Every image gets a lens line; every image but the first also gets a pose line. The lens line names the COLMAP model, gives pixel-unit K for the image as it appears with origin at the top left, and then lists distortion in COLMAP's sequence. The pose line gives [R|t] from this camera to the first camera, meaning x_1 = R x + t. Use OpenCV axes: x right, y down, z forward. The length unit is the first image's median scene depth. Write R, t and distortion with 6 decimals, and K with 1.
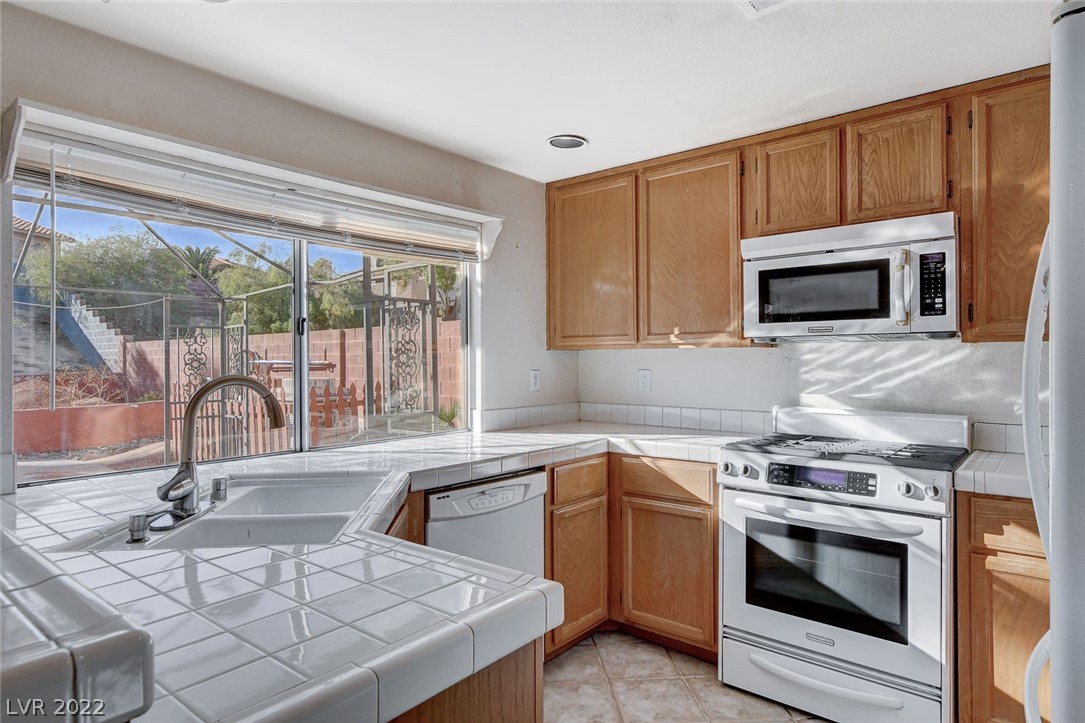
lens RADIAL K [[621.3, 0, 538.5], [0, 621.3, 357.1], [0, 0, 1]] dist [0.006917, 0.000842]
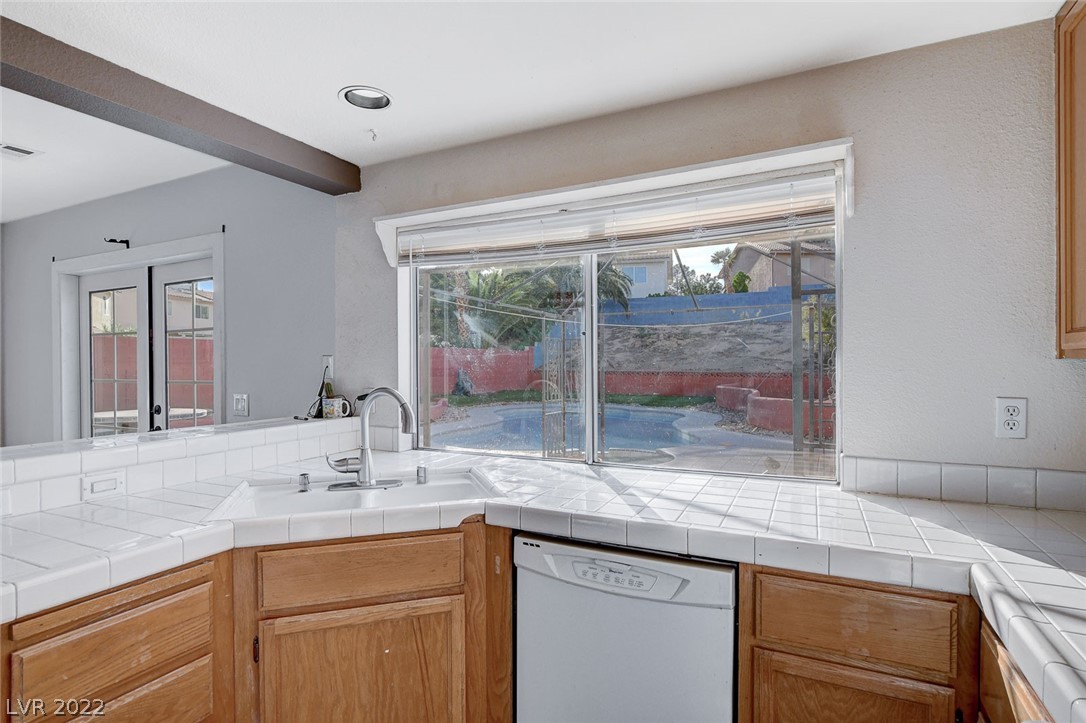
lens RADIAL K [[552.0, 0, 537.8], [0, 552.0, 370.9], [0, 0, 1]] dist [-0.014220, 0.002404]
pose [[0.233723, 0.018704, -0.972123, 0.476414], [0.007025, 0.999756, 0.020925, -0.019004], [0.972278, -0.011720, 0.233534, 0.711640]]
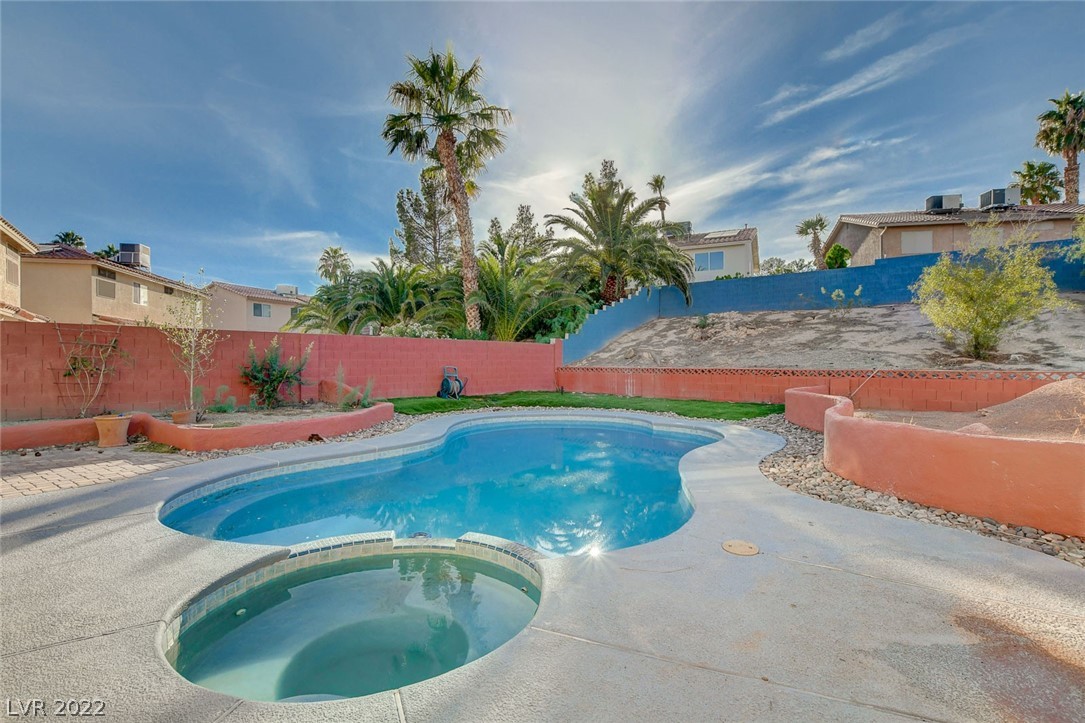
lens RADIAL K [[521.5, 0, 535.7], [0, 521.5, 362.8], [0, 0, 1]] dist [-0.003663, -0.001659]
pose [[0.048322, 0.006132, -0.998813, -1.621642], [0.006844, 0.999956, 0.006471, 0.063639], [0.998808, -0.007149, 0.048278, 2.327220]]
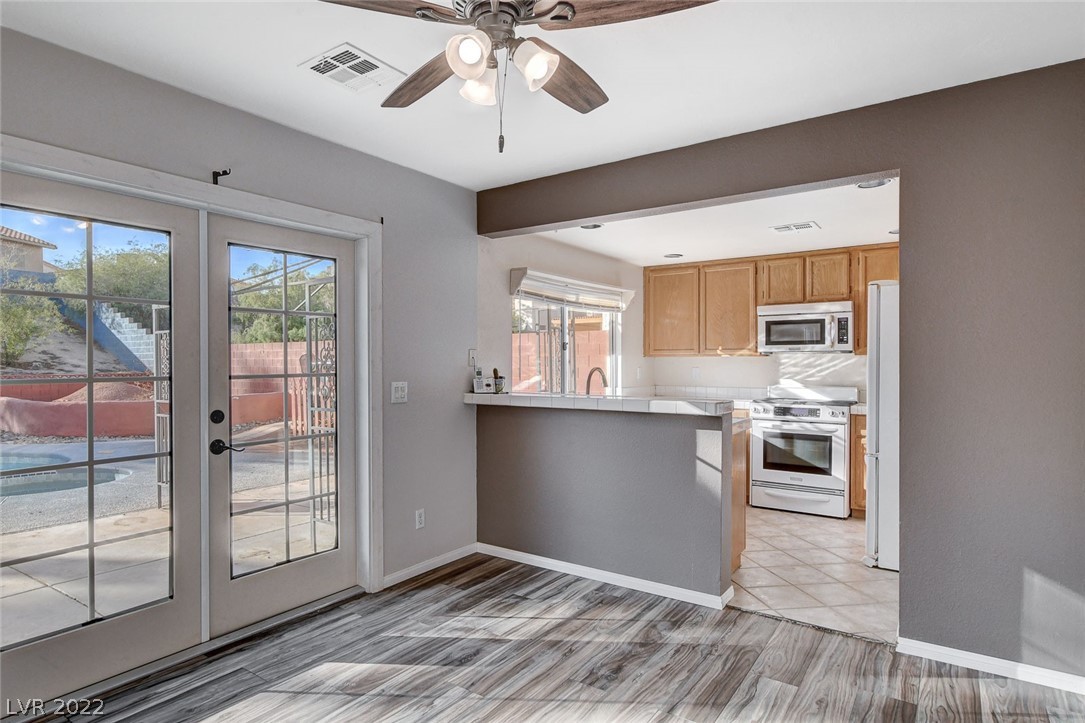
lens RADIAL K [[614.1, 0, 506.4], [0, 614.1, 366.9], [0, 0, 1]] dist [-0.000841, 0.003547]
pose [[0.998522, 0.002024, 0.054318, -0.704024], [-0.002650, 0.999931, 0.011451, -0.001860], [-0.054291, -0.011578, 0.998458, -1.152861]]
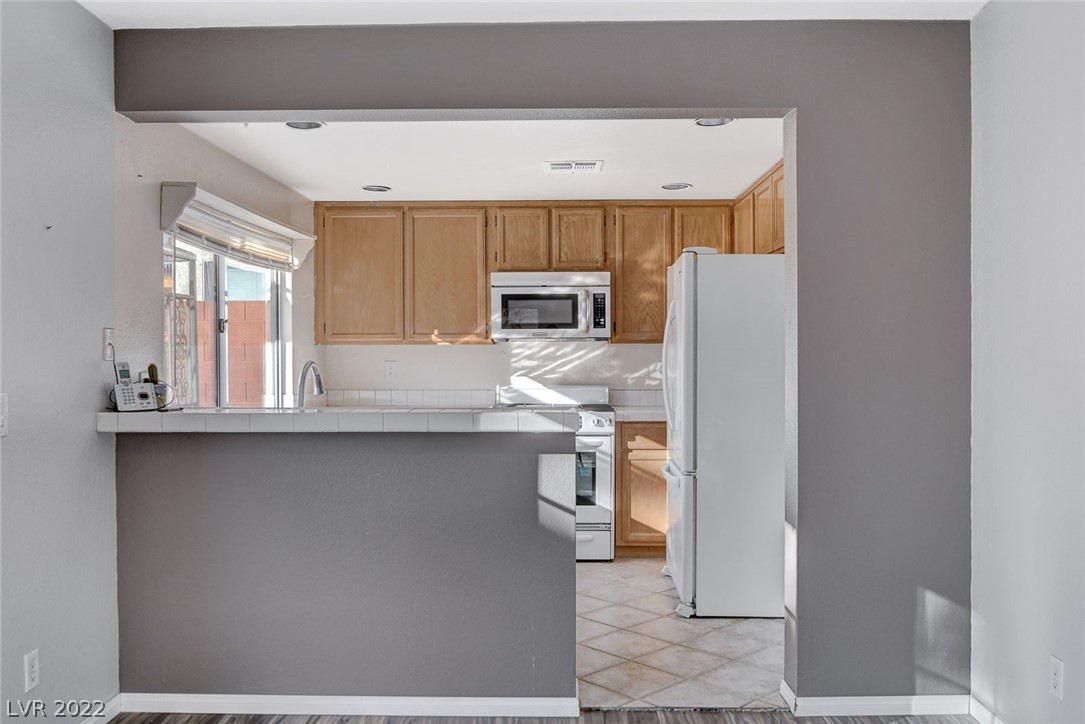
lens RADIAL K [[930.7, 0, 539.9], [0, 930.7, 358.0], [0, 0, 1]] dist [-0.042989, 0.017345]
pose [[0.779031, -0.001377, 0.626984, -1.062620], [-0.003232, 0.999975, 0.006211, 0.002080], [-0.626977, -0.006865, 0.779008, -0.878786]]
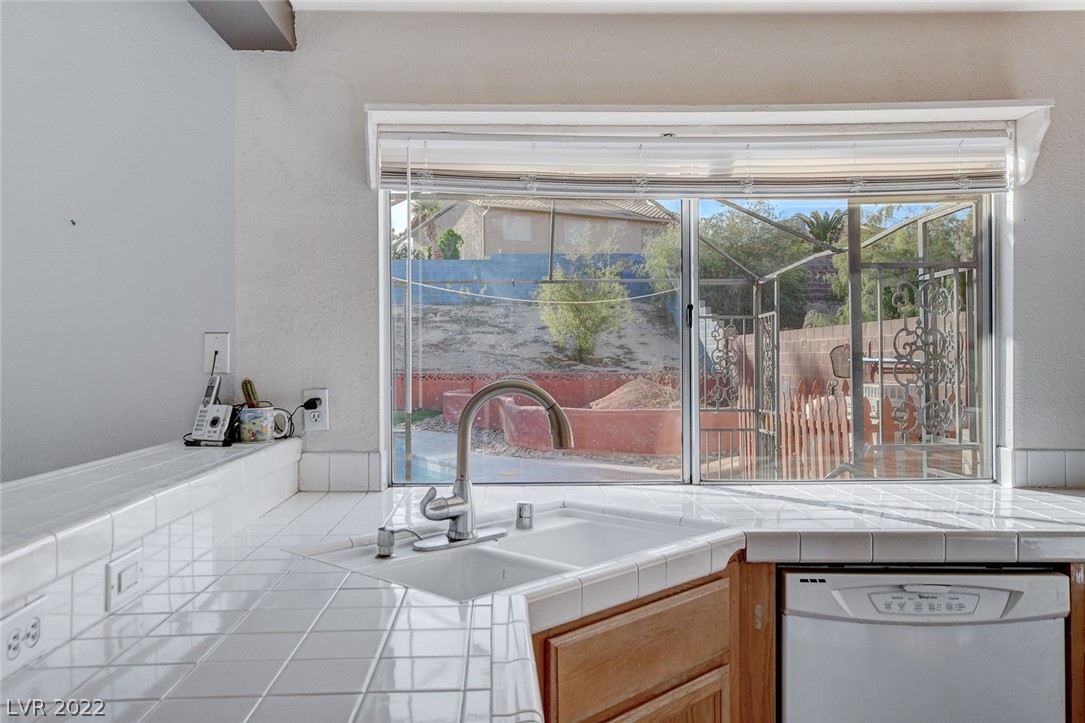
lens RADIAL K [[853.3, 0, 530.9], [0, 853.3, 366.3], [0, 0, 1]] dist [0.010564, 0.026597]
pose [[0.661604, 0.008377, -0.749806, 0.259367], [0.003459, 0.999893, 0.014223, -0.004274], [0.749845, -0.012003, 0.661504, 0.182542]]
